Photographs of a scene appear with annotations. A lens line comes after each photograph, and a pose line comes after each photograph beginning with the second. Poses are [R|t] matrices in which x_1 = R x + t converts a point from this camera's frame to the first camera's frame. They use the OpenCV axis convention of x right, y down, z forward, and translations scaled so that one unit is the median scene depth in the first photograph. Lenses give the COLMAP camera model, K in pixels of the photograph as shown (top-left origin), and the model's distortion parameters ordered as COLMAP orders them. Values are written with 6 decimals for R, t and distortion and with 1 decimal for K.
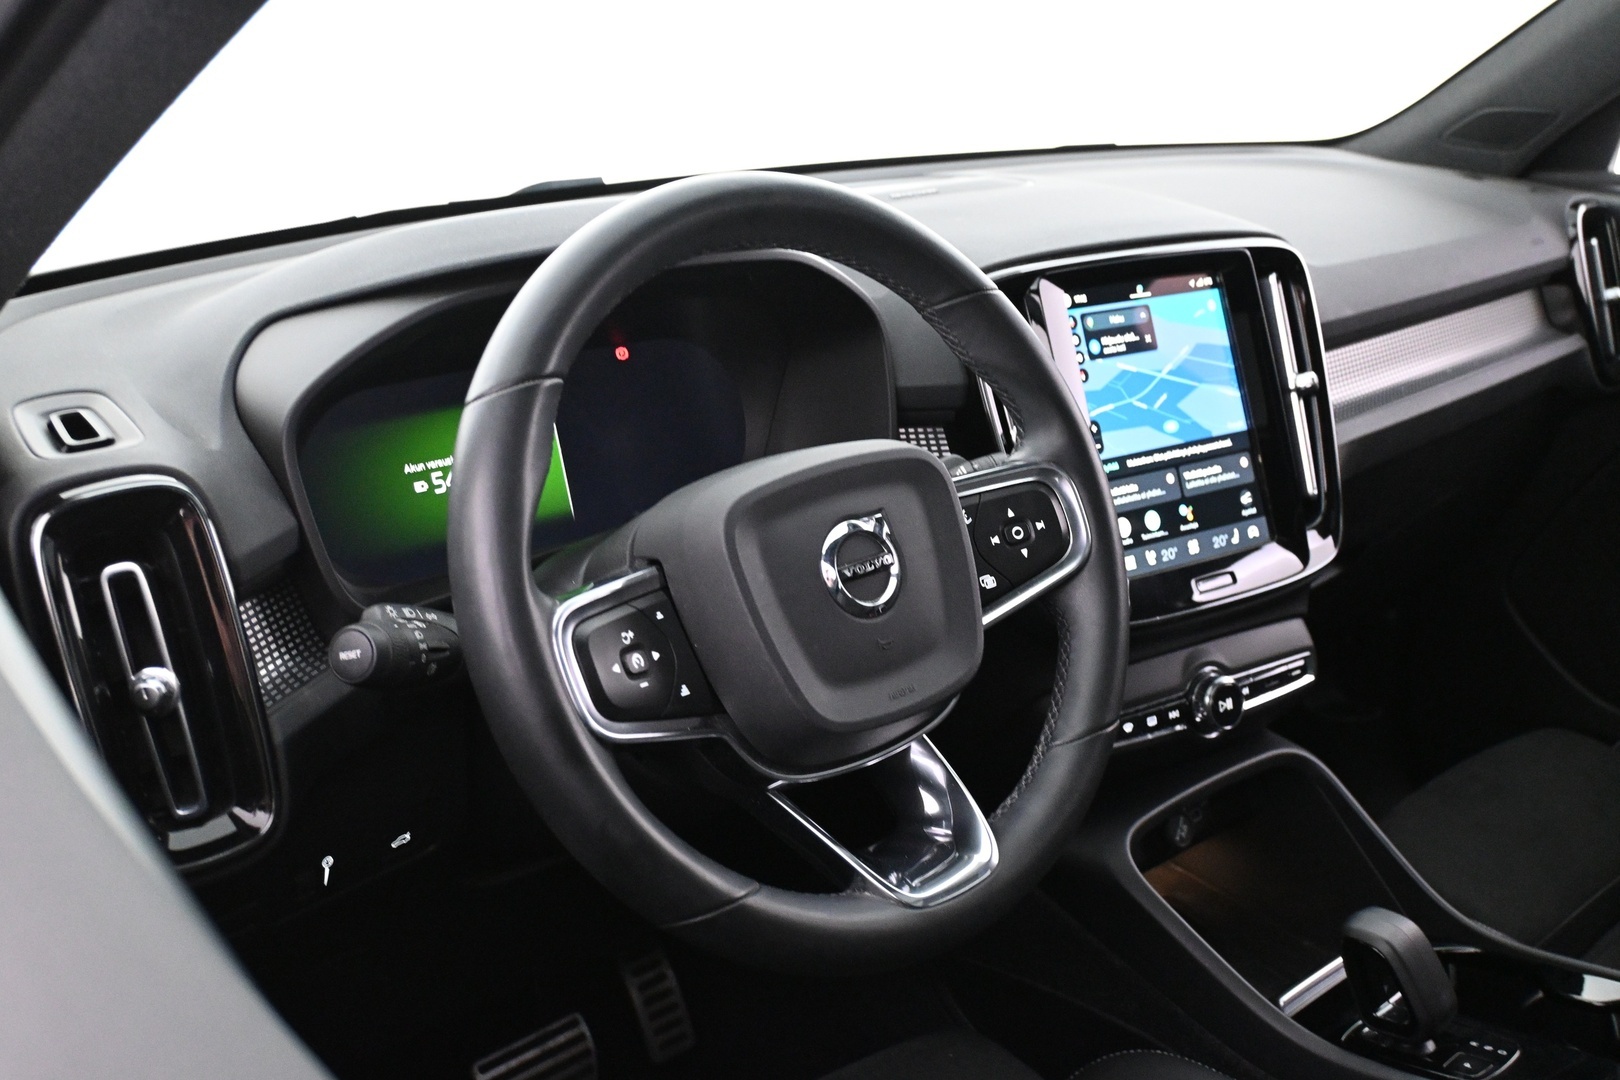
lens RADIAL K [[1619.0, 0, 810.0], [0, 1619.0, 540.0], [0, 0, 1]] dist [0.006370, 0.006950]
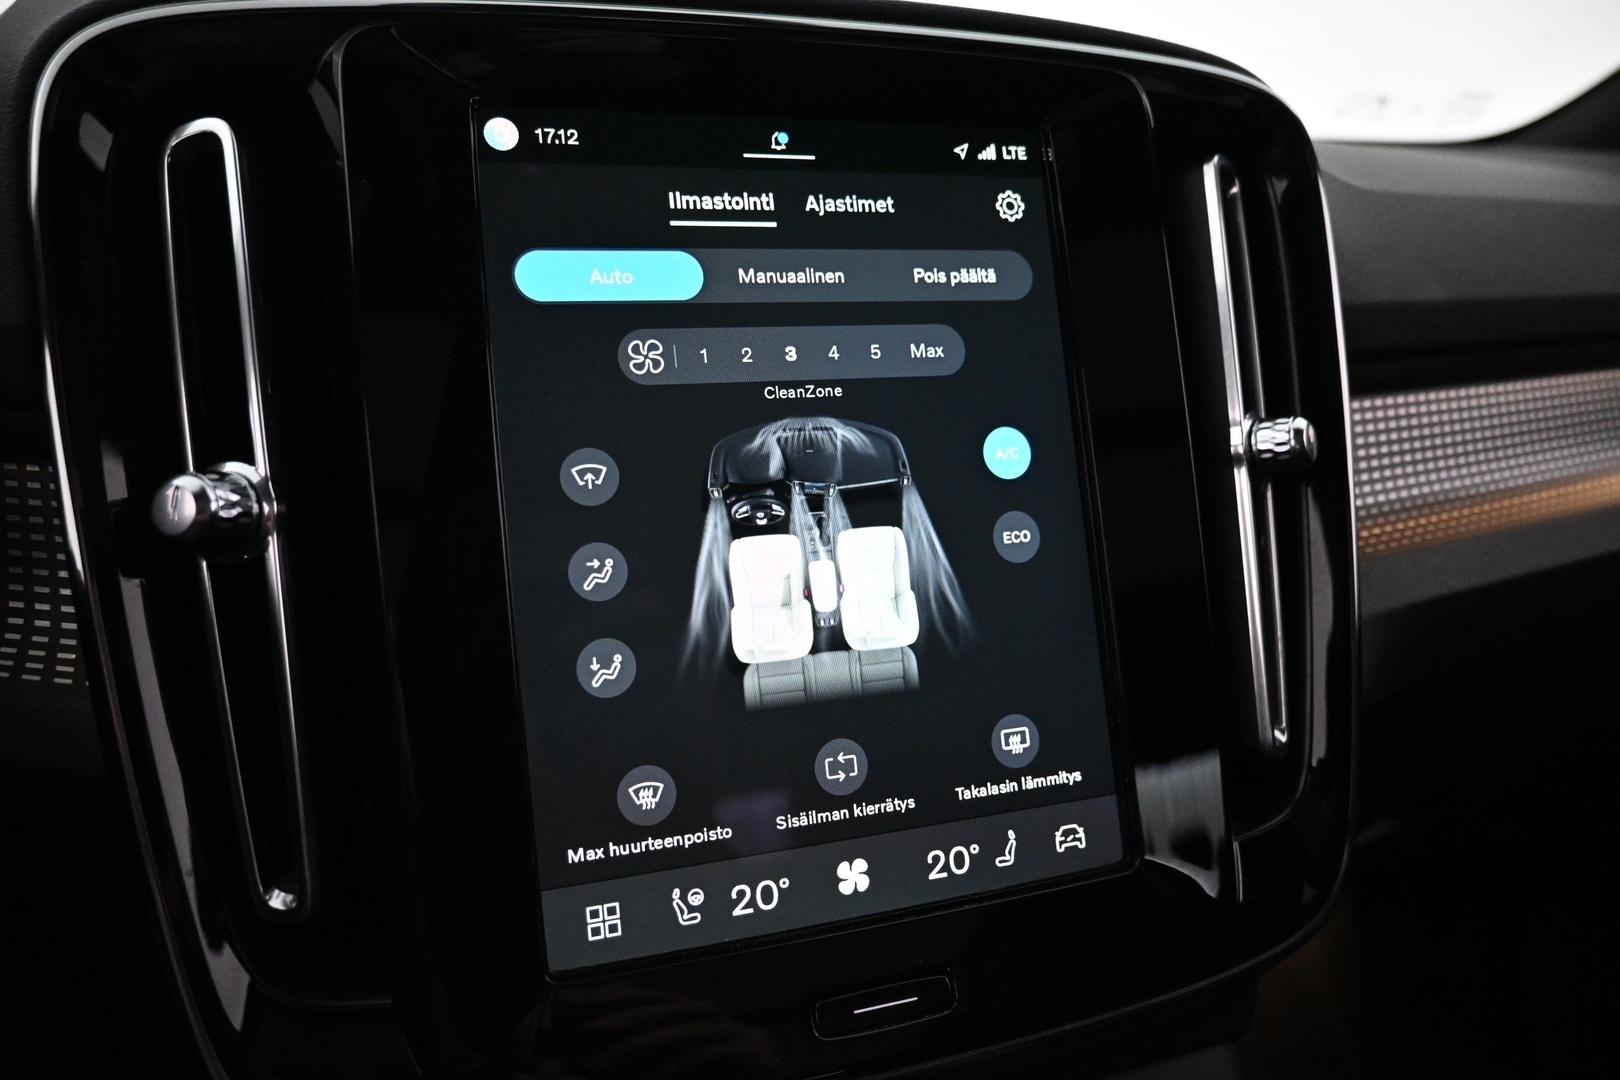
lens RADIAL K [[1095.7, 0, 810.0], [0, 1095.7, 540.0], [0, 0, 1]] dist [-0.002580, 0.004340]
pose [[0.966525, 0.094656, -0.238473, 0.275877], [-0.103653, 0.994288, -0.025445, -0.060014], [0.234702, 0.049312, 0.970816, 0.763982]]
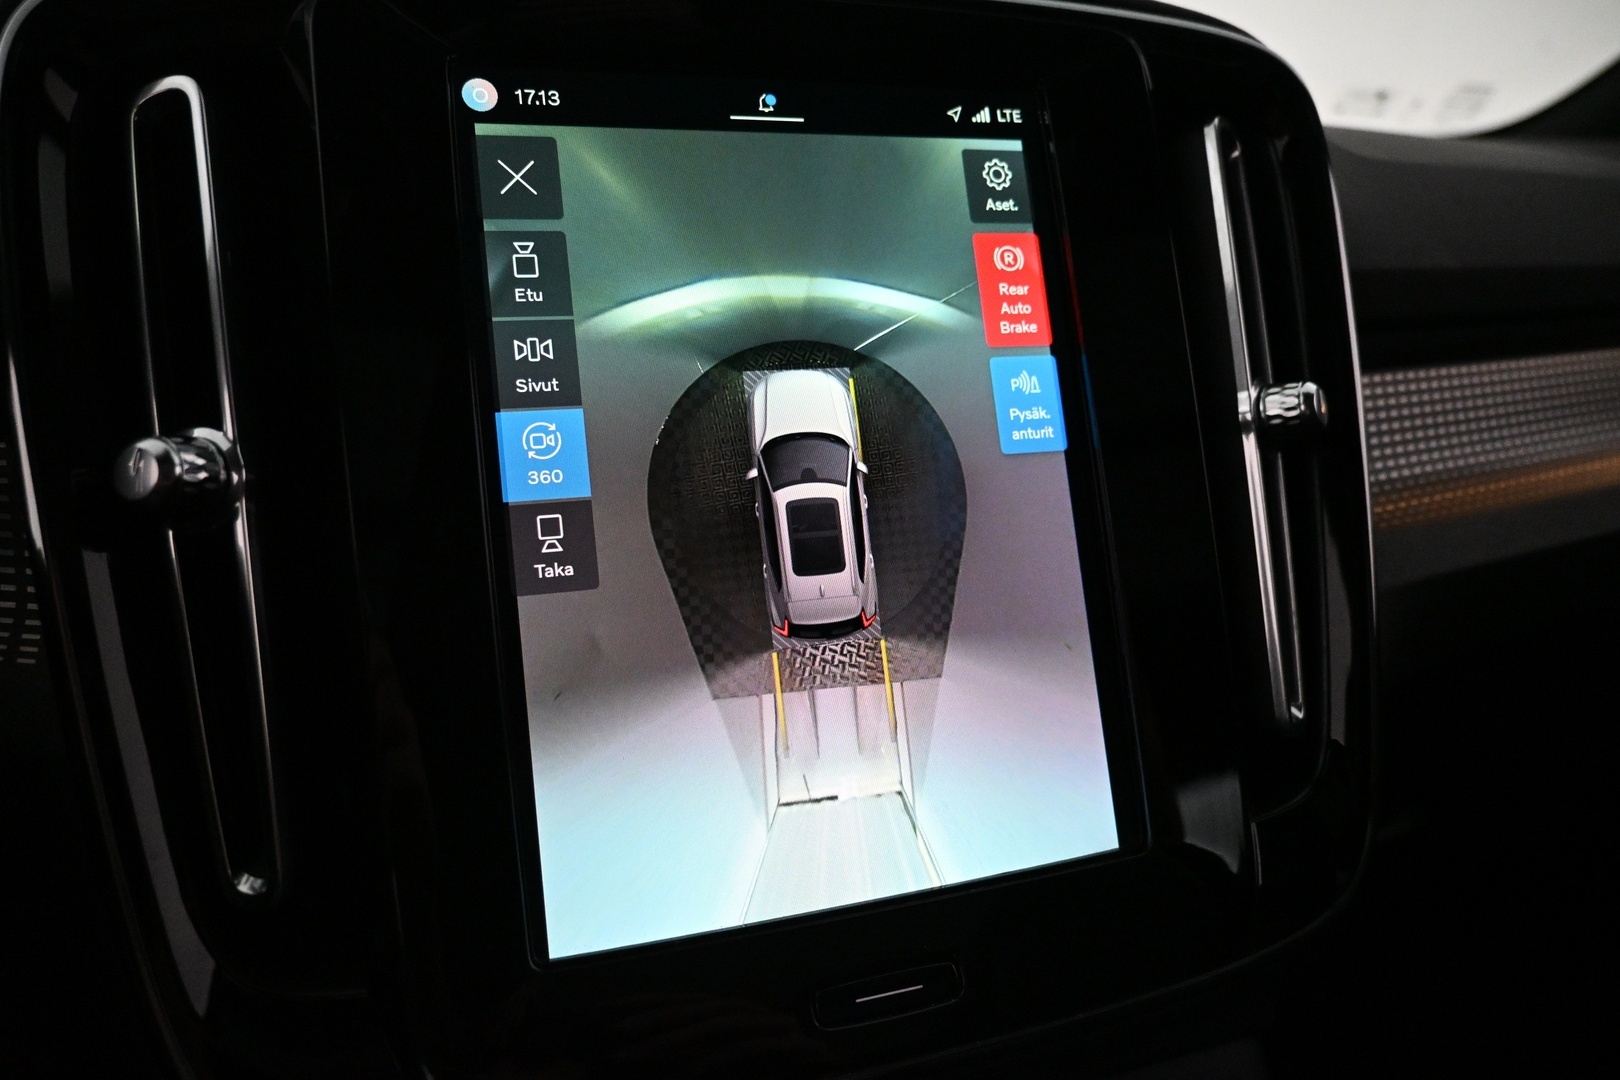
lens RADIAL K [[1096.8, 0, 811.1], [0, 1096.8, 538.5], [0, 0, 1]] dist [-0.001236, 0.001113]
pose [[0.966697, 0.075512, -0.244529, 0.277195], [-0.089922, 0.994777, -0.048296, -0.049262], [0.239605, 0.068677, 0.968438, 0.773367]]
